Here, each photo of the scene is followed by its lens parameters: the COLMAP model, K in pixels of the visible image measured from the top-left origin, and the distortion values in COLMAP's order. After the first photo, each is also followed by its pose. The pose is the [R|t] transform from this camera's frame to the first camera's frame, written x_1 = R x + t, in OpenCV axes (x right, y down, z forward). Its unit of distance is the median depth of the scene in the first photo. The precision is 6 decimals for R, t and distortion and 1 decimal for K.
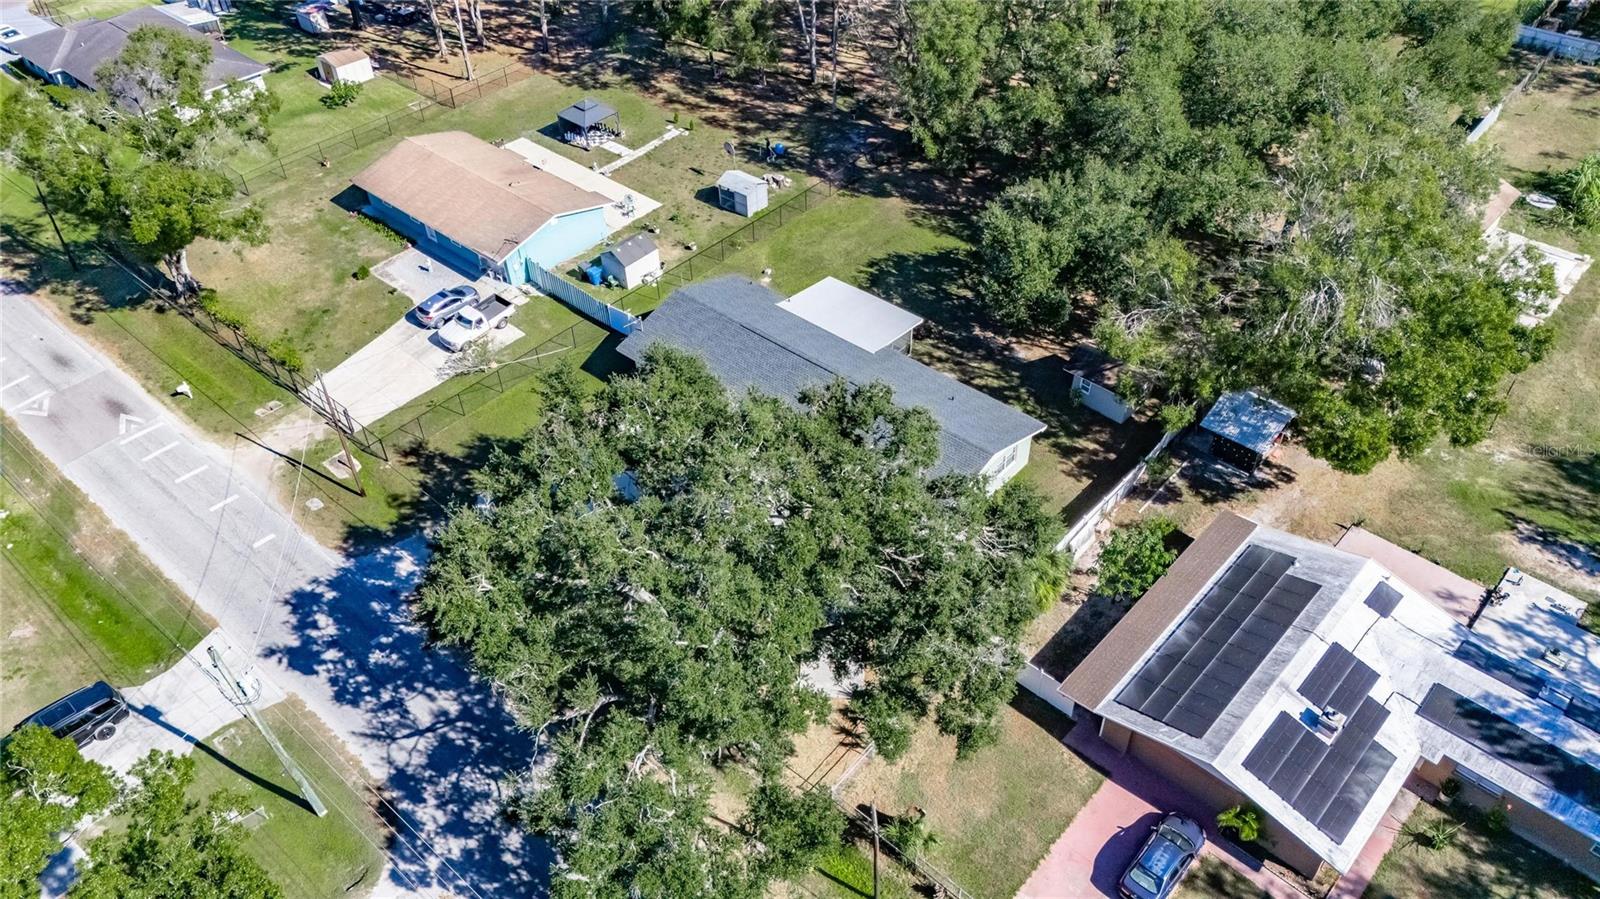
lens RADIAL K [[1165.3, 0, 807.5], [0, 1165.3, 453.8], [0, 0, 1]] dist [0.084161, -0.092013]
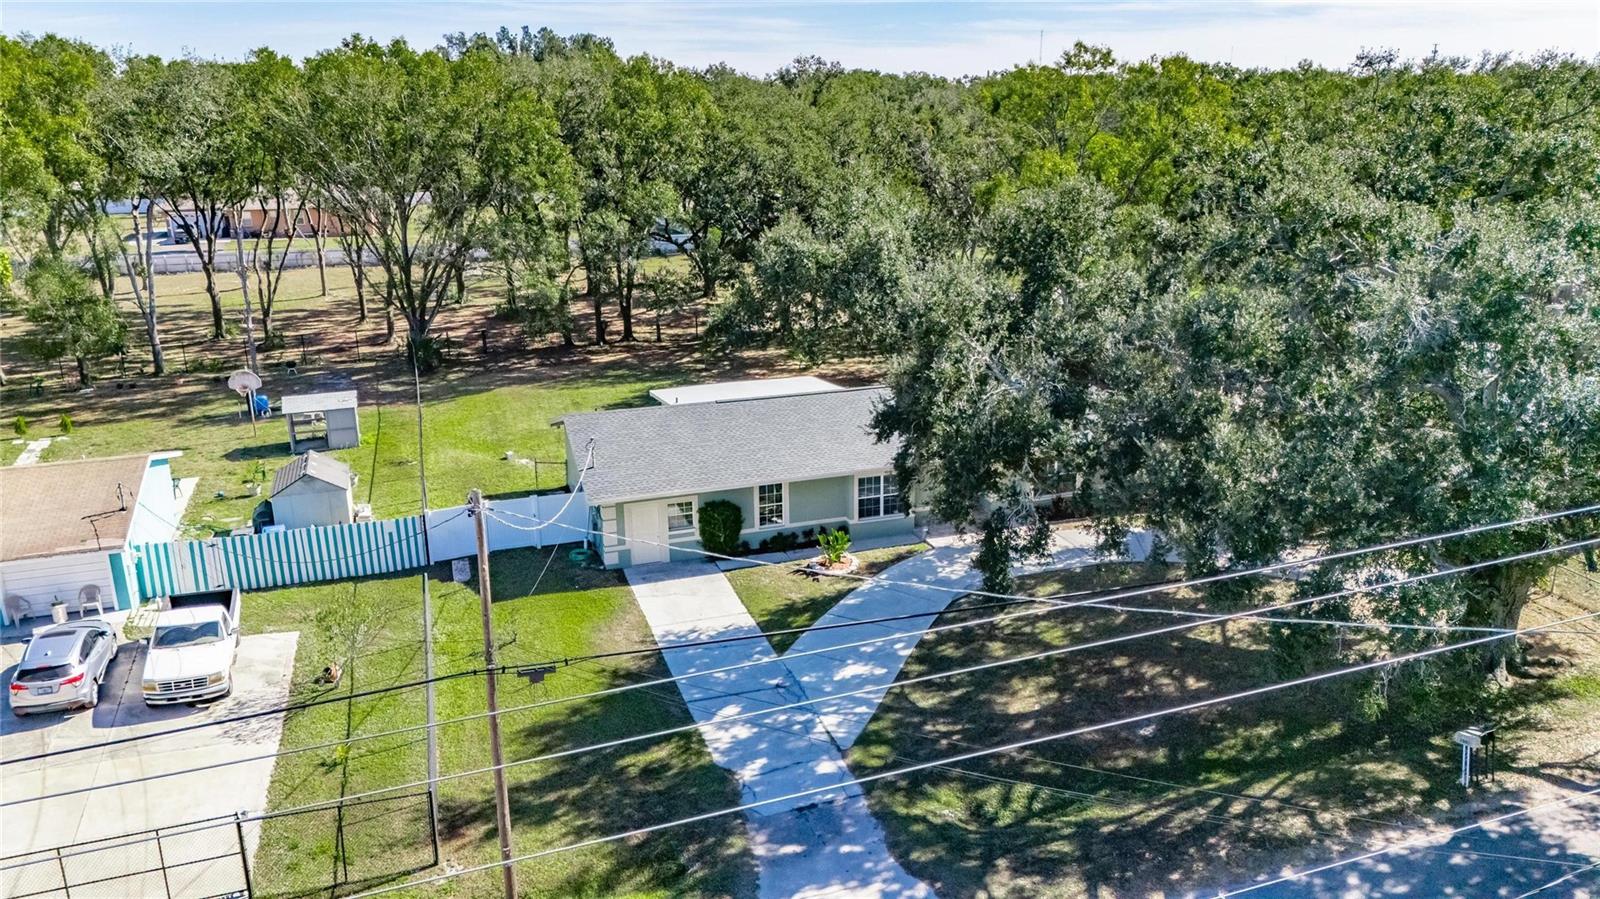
lens RADIAL K [[1165.3, 0, 807.5], [0, 1165.3, 453.8], [0, 0, 1]] dist [0.084161, -0.092013]
pose [[0.500967, -0.237661, 0.832195, -0.581324], [0.581732, 0.804410, -0.120466, 0.015166], [-0.640796, 0.544464, 0.541238, 0.670054]]
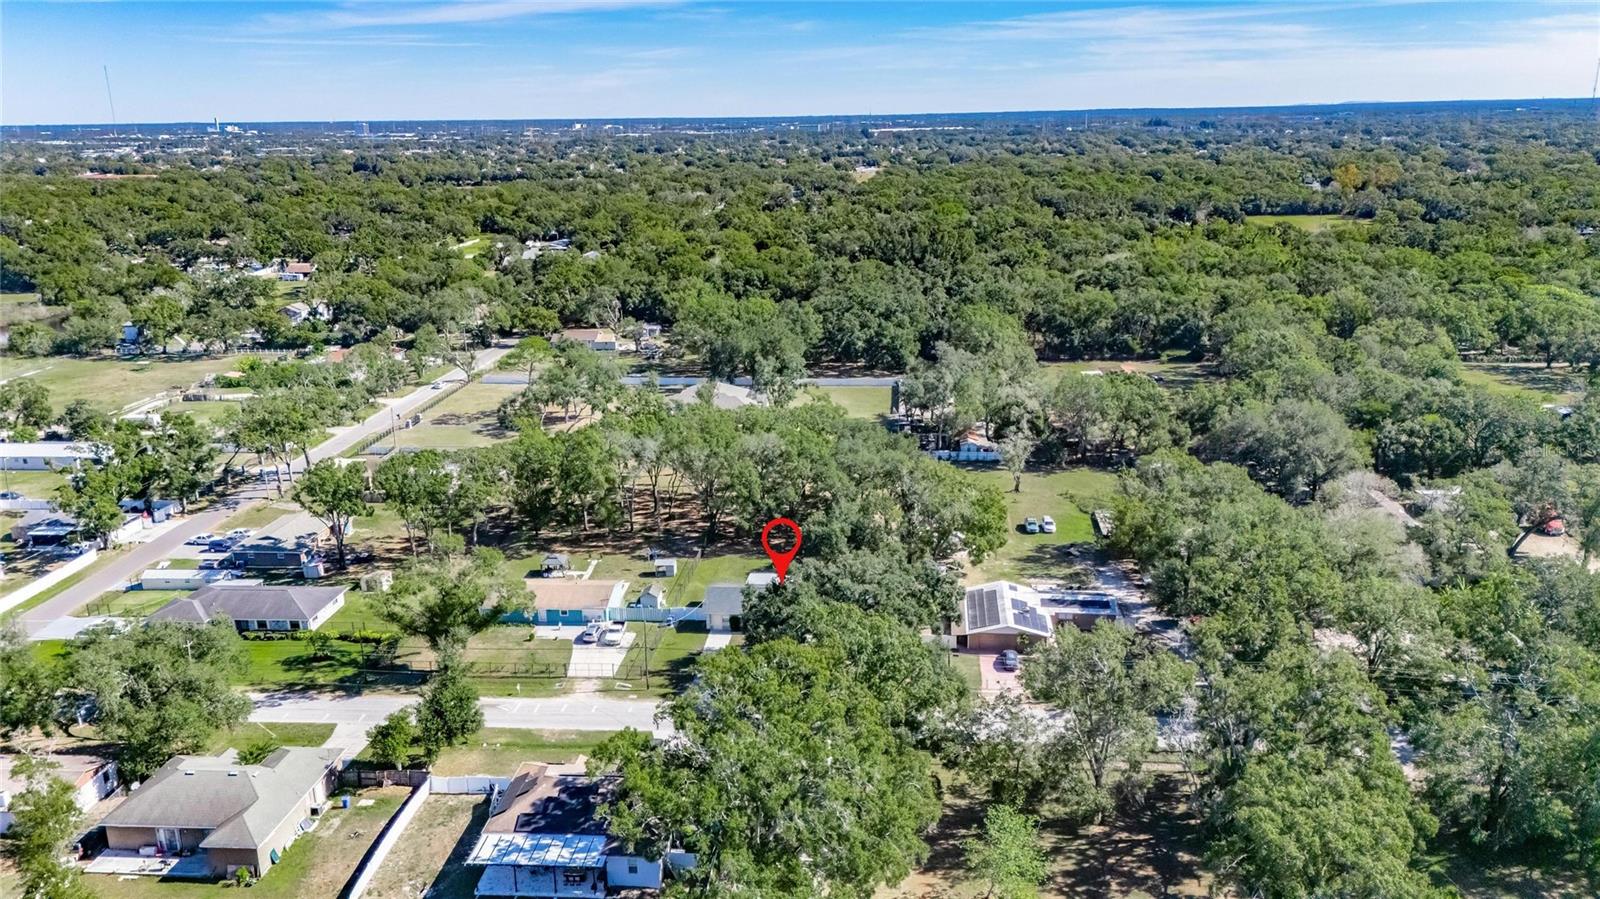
lens RADIAL K [[1165.3, 0, 807.5], [0, 1165.3, 453.8], [0, 0, 1]] dist [0.084161, -0.092013]
pose [[0.803498, -0.158352, 0.573860, -1.299266], [0.400103, 0.857436, -0.323607, 0.476802], [-0.440805, 0.489621, 0.752305, -0.967227]]
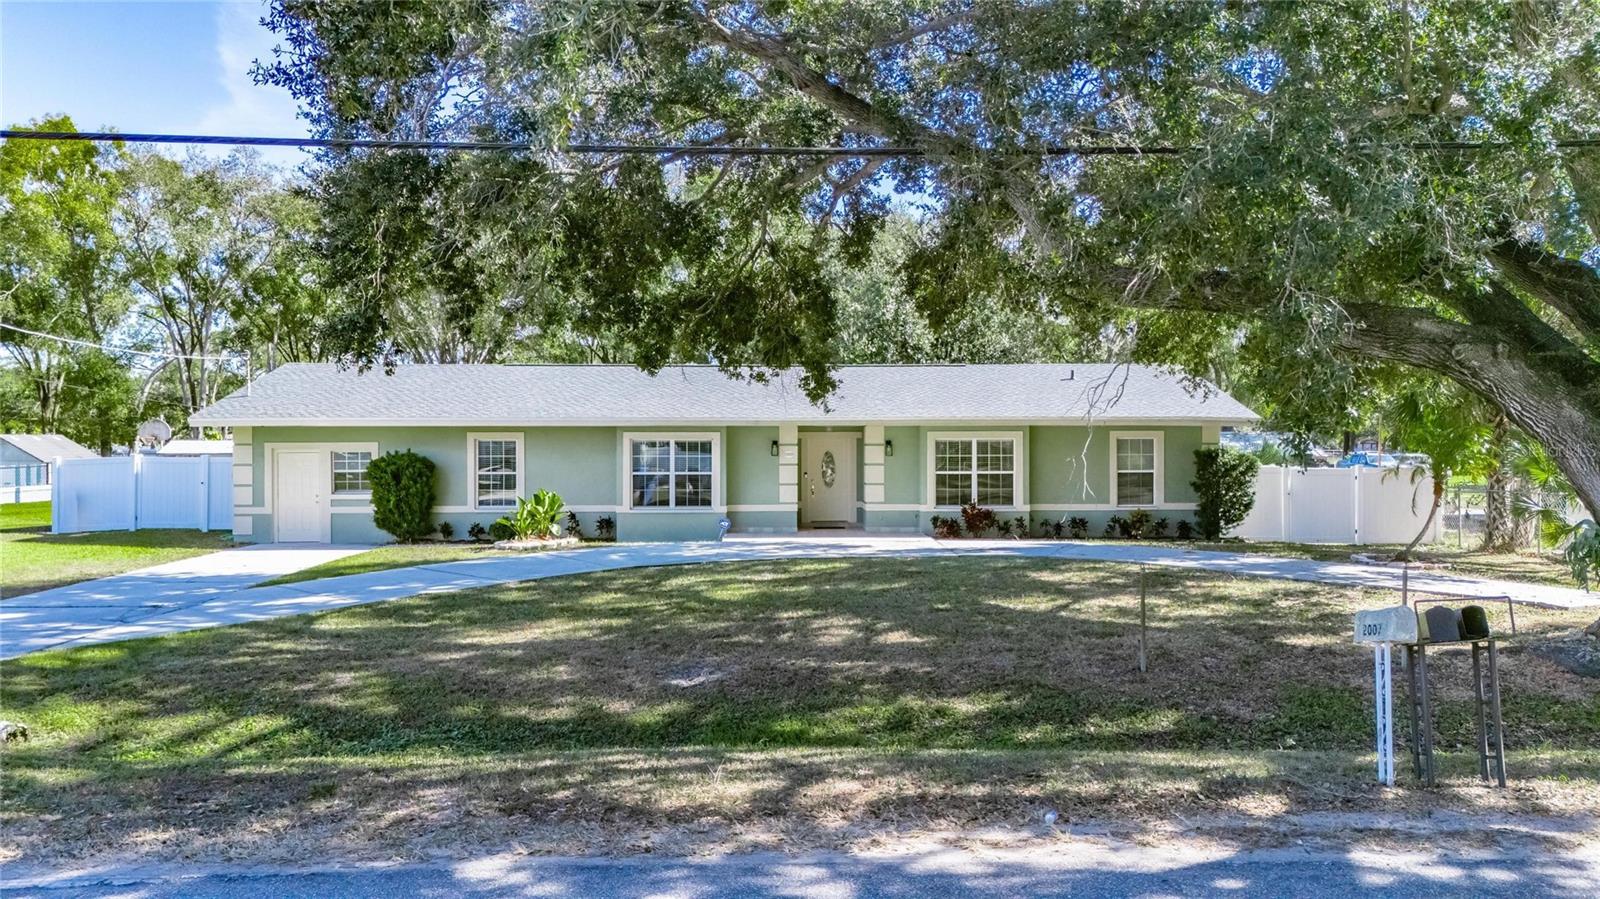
lens RADIAL K [[1165.3, 0, 807.5], [0, 1165.3, 453.8], [0, 0, 1]] dist [0.084161, -0.092013]
pose [[0.739723, 0.022580, 0.672532, -0.284252], [0.437554, 0.743160, -0.506221, 0.194992], [-0.511230, 0.668733, 0.539853, 0.750439]]
